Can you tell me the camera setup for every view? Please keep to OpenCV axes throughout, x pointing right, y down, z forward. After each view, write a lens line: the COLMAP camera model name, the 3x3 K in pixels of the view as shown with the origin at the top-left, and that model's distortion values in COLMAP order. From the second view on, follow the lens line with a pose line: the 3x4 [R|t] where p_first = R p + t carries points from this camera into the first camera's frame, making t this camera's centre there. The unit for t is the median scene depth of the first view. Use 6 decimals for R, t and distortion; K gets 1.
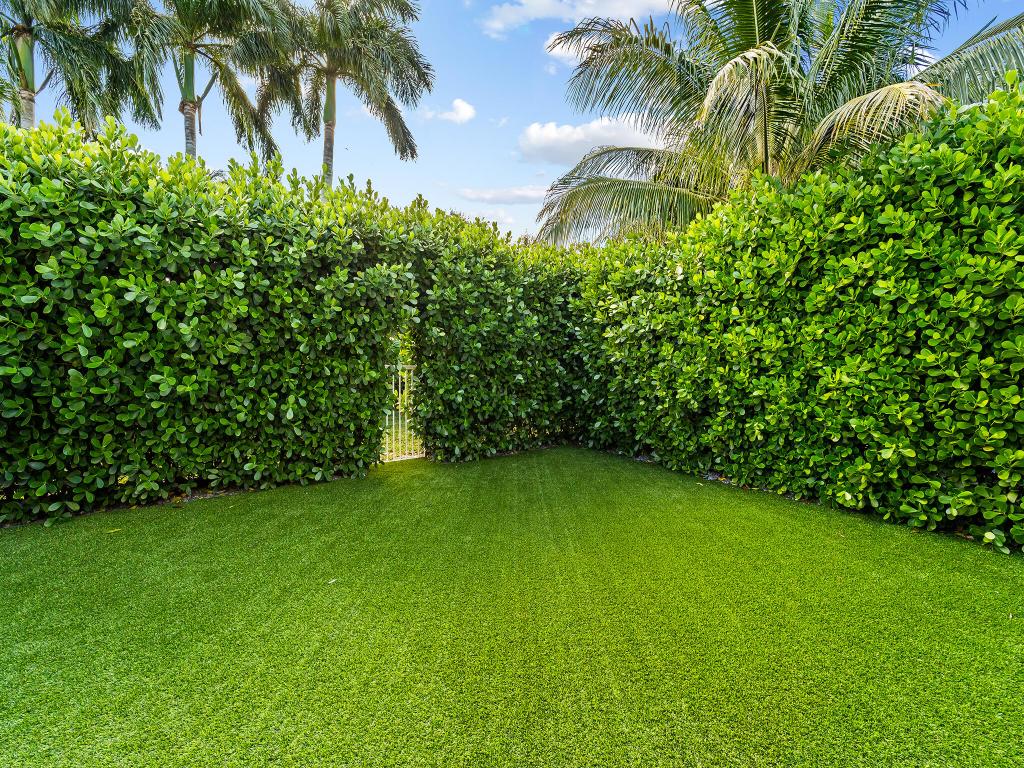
lens RADIAL K [[408.7, 0, 515.0], [0, 408.7, 381.0], [0, 0, 1]] dist [-0.000800, -0.000141]
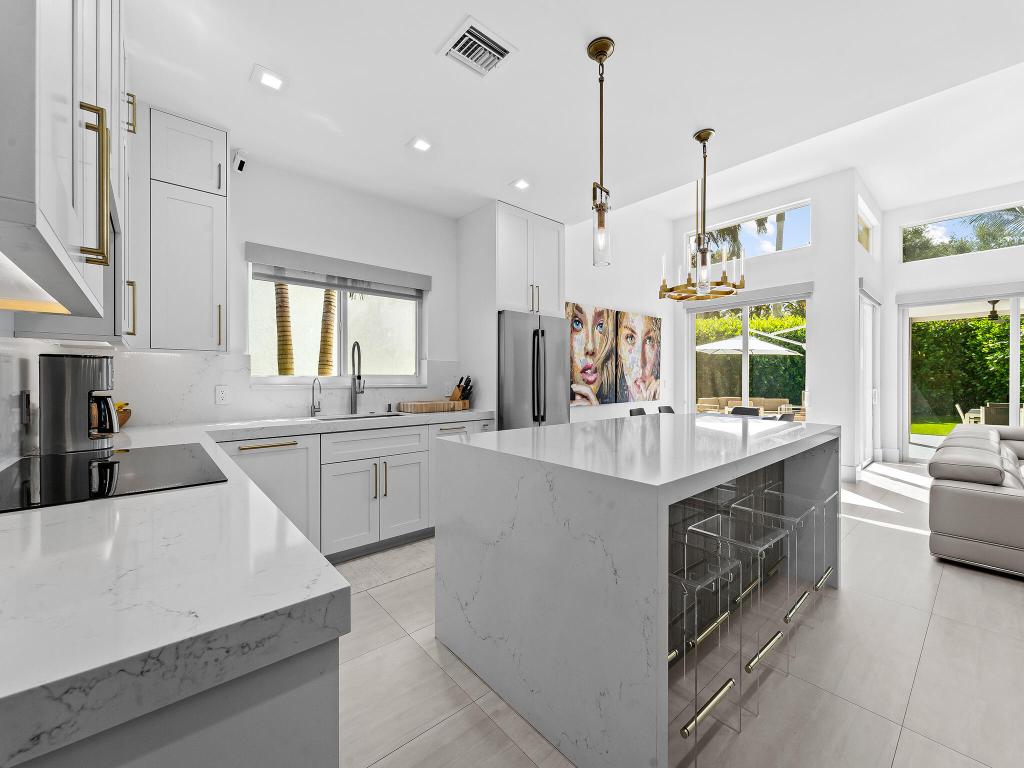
lens RADIAL K [[414.4, 0, 513.9], [0, 414.4, 377.6], [0, 0, 1]] dist [0.000386, -0.000440]
pose [[0.658984, -0.008969, -0.752104, 0.220453], [-0.009572, 0.999748, -0.020309, 0.057477], [0.752096, 0.020582, 0.658732, -2.333980]]
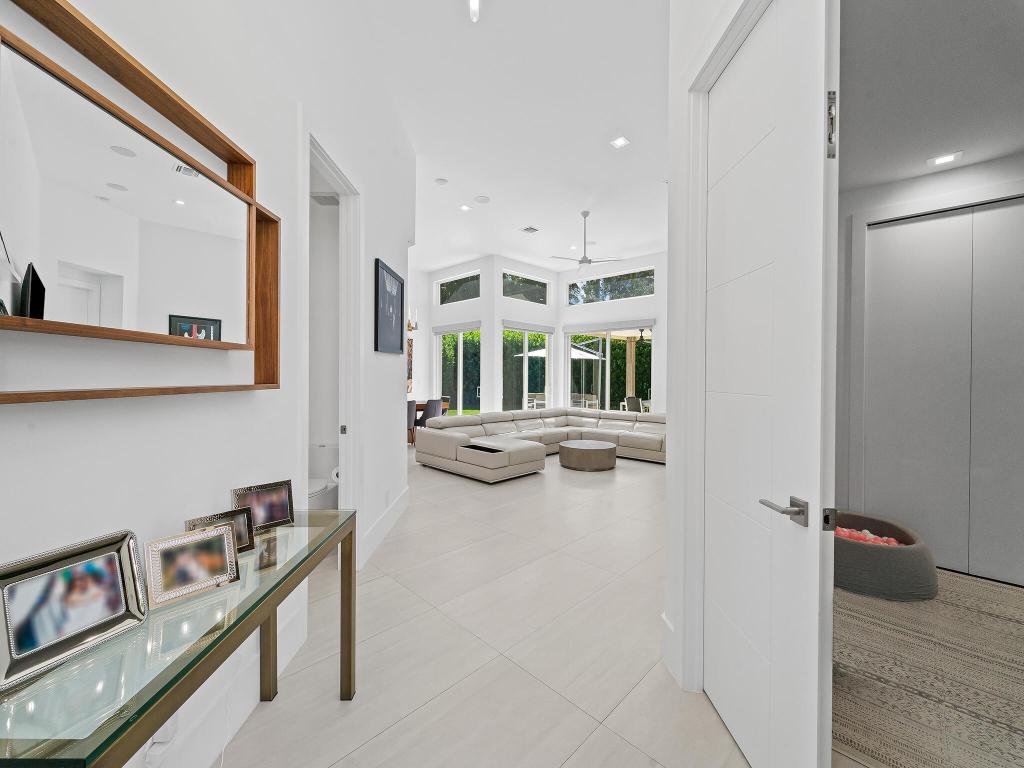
lens RADIAL K [[414.4, 0, 513.9], [0, 414.4, 377.6], [0, 0, 1]] dist [0.000386, -0.000440]
pose [[0.716971, 0.000654, -0.697102, 1.072938], [-0.015010, 0.999782, -0.014500, 0.048078], [0.696941, 0.020859, 0.716825, -2.226967]]
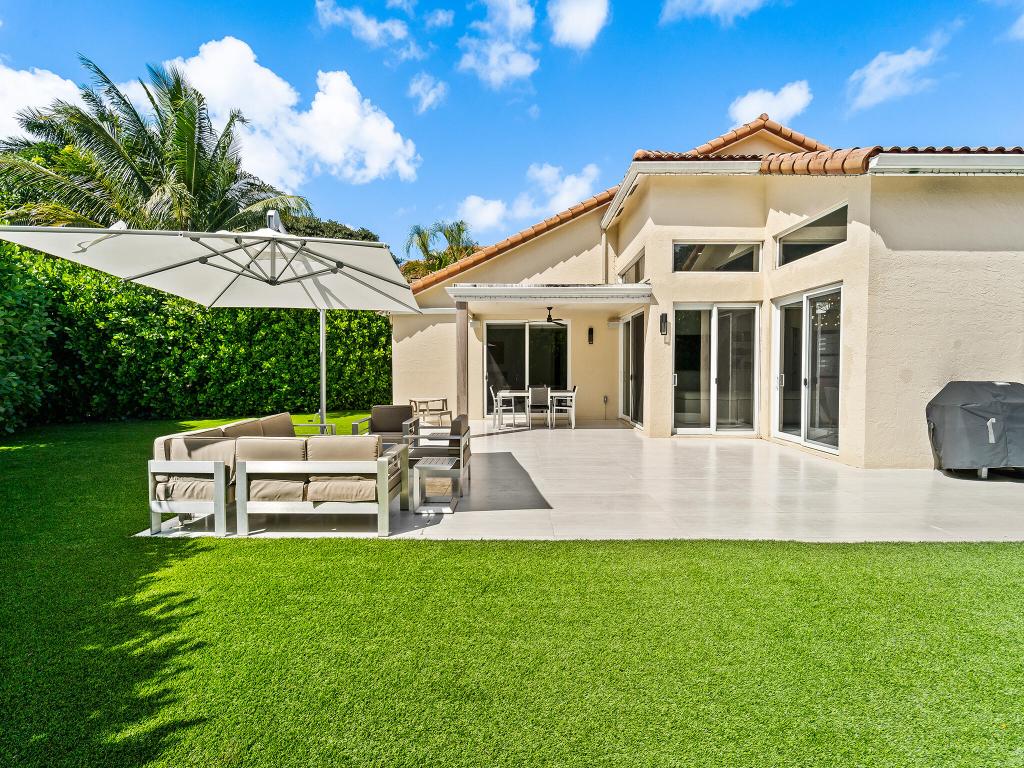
lens RADIAL K [[408.7, 0, 515.0], [0, 408.7, 381.0], [0, 0, 1]] dist [-0.000800, -0.000141]
pose [[0.011251, -0.034779, 0.999332, -1.278746], [0.020786, 0.999187, 0.034540, 0.024785], [-0.999721, 0.020383, 0.011965, -0.475286]]
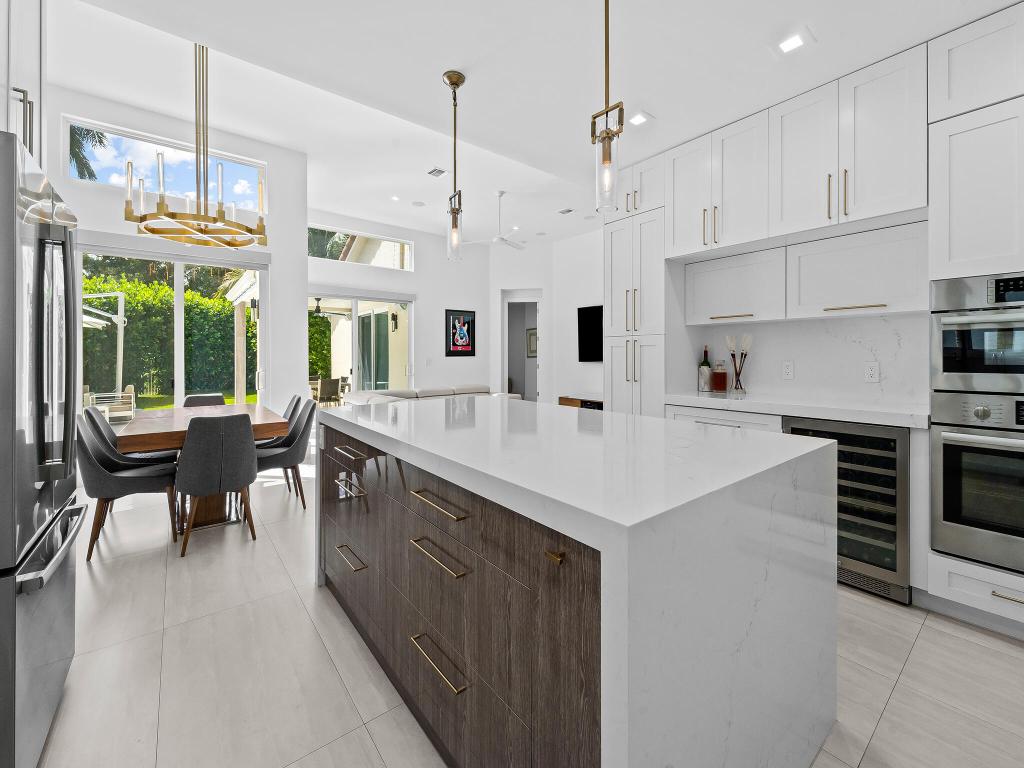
lens RADIAL K [[425.1, 0, 517.3], [0, 425.1, 357.8], [0, 0, 1]] dist [-0.000224, 0.000040]
pose [[0.777960, -0.015115, 0.628132, -0.173592], [0.024120, 0.999692, -0.005817, 0.051515], [-0.627851, 0.019675, 0.778085, -2.235784]]
